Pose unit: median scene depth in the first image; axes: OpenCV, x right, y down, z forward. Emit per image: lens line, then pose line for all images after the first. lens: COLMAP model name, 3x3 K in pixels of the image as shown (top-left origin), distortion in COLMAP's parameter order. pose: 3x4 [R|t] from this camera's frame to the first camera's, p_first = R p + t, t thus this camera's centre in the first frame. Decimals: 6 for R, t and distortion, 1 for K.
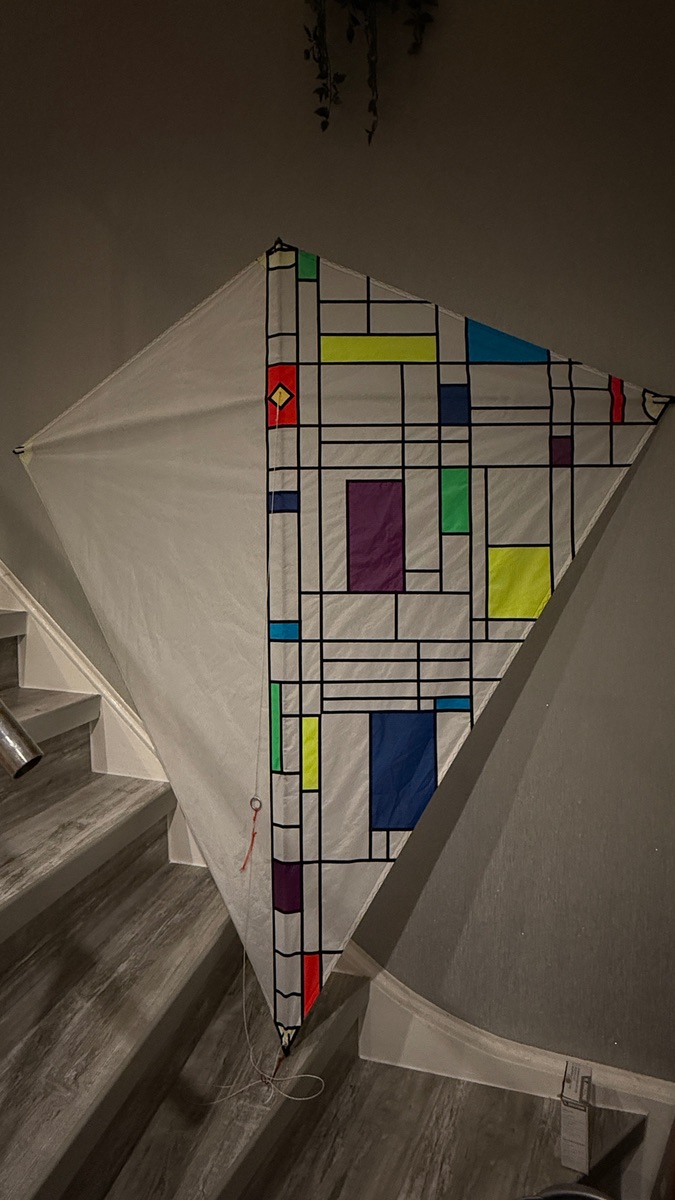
lens RADIAL K [[658.6, 0, 339.1], [0, 658.6, 604.1], [0, 0, 1]] dist [0.002053, 0.000422]
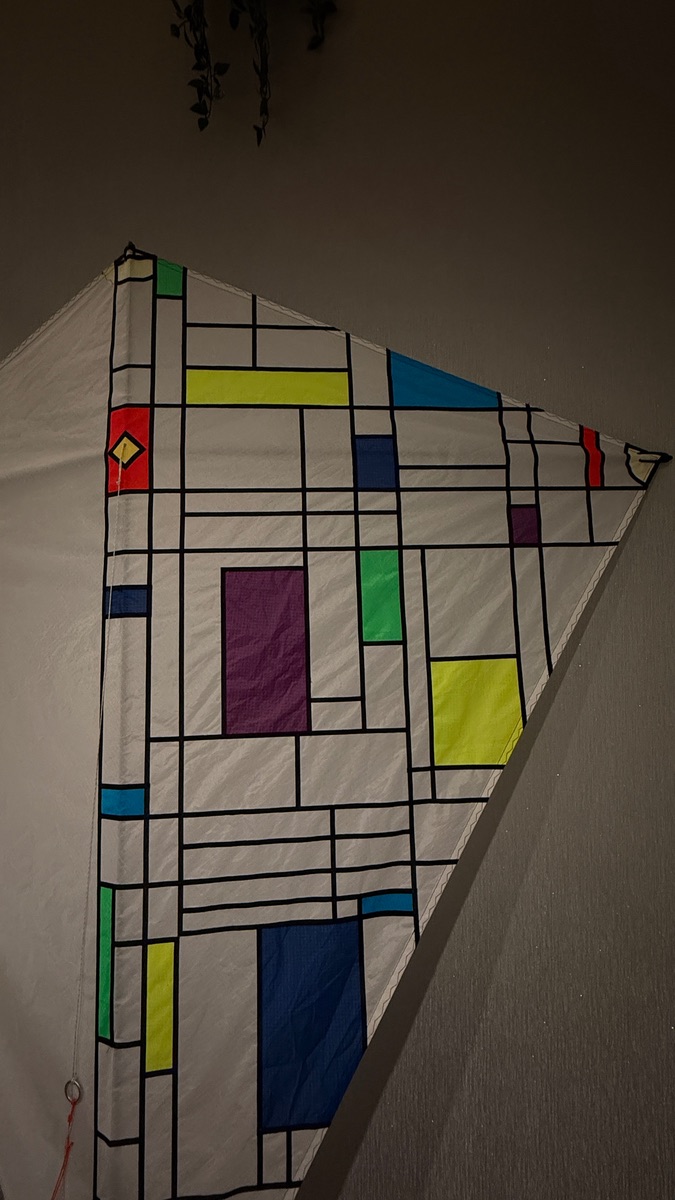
lens RADIAL K [[565.7, 0, 336.2], [0, 565.7, 595.9], [0, 0, 1]] dist [0.002139, 0.000643]
pose [[0.997818, -0.014727, 0.064356, 0.090787], [0.022107, 0.993060, -0.115514, -0.088435], [-0.062208, 0.116685, 0.991219, 0.410023]]
